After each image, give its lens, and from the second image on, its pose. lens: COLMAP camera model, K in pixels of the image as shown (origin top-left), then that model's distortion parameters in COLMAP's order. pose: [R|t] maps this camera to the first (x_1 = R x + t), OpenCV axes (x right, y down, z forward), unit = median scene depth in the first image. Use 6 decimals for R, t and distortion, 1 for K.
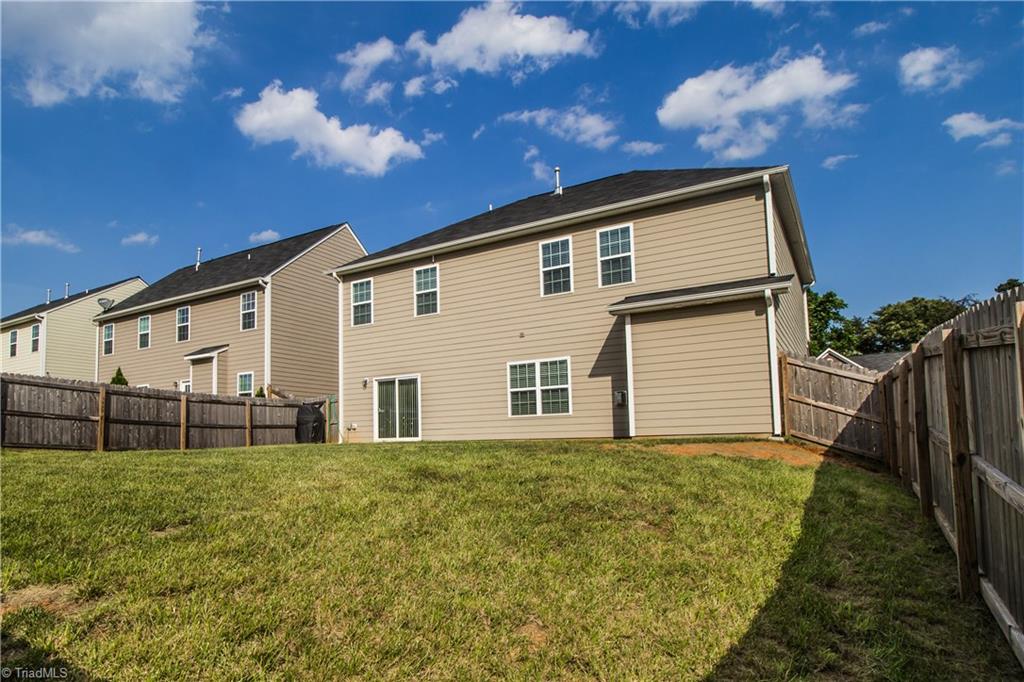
lens RADIAL K [[595.5, 0, 510.9], [0, 595.5, 402.5], [0, 0, 1]] dist [0.004683, -0.033276]
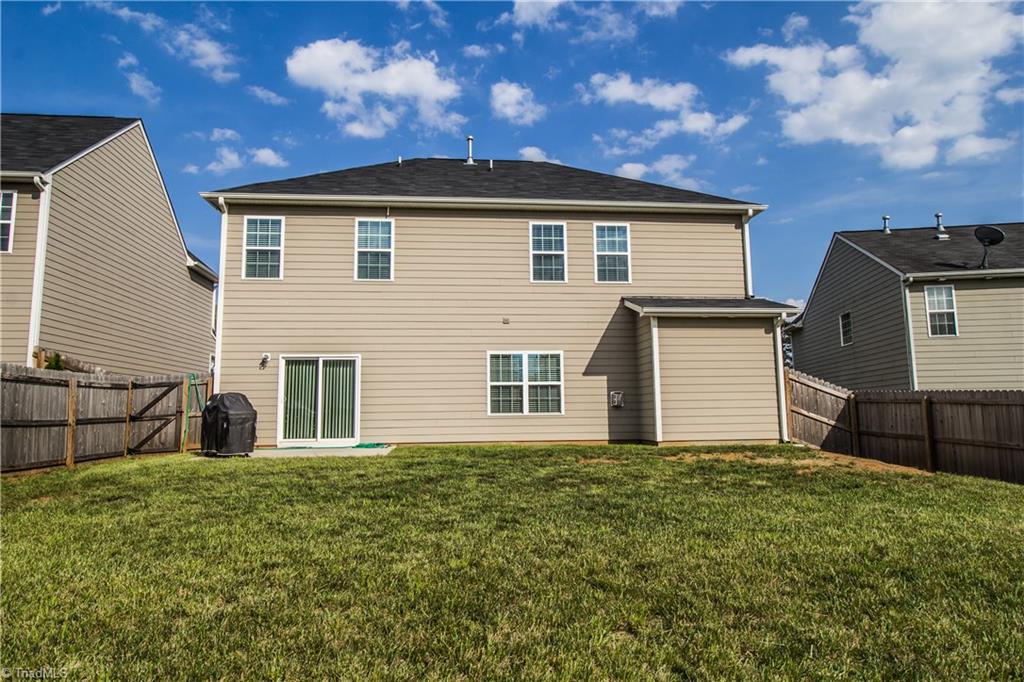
lens RADIAL K [[628.9, 0, 512.0], [0, 628.9, 341.0], [0, 0, 1]] dist [0.007083, 0.001187]
pose [[0.804613, 0.081323, 0.588204, -0.519695], [-0.047835, 0.996235, -0.072302, -0.018031], [-0.591870, 0.030039, 0.805474, 0.252384]]
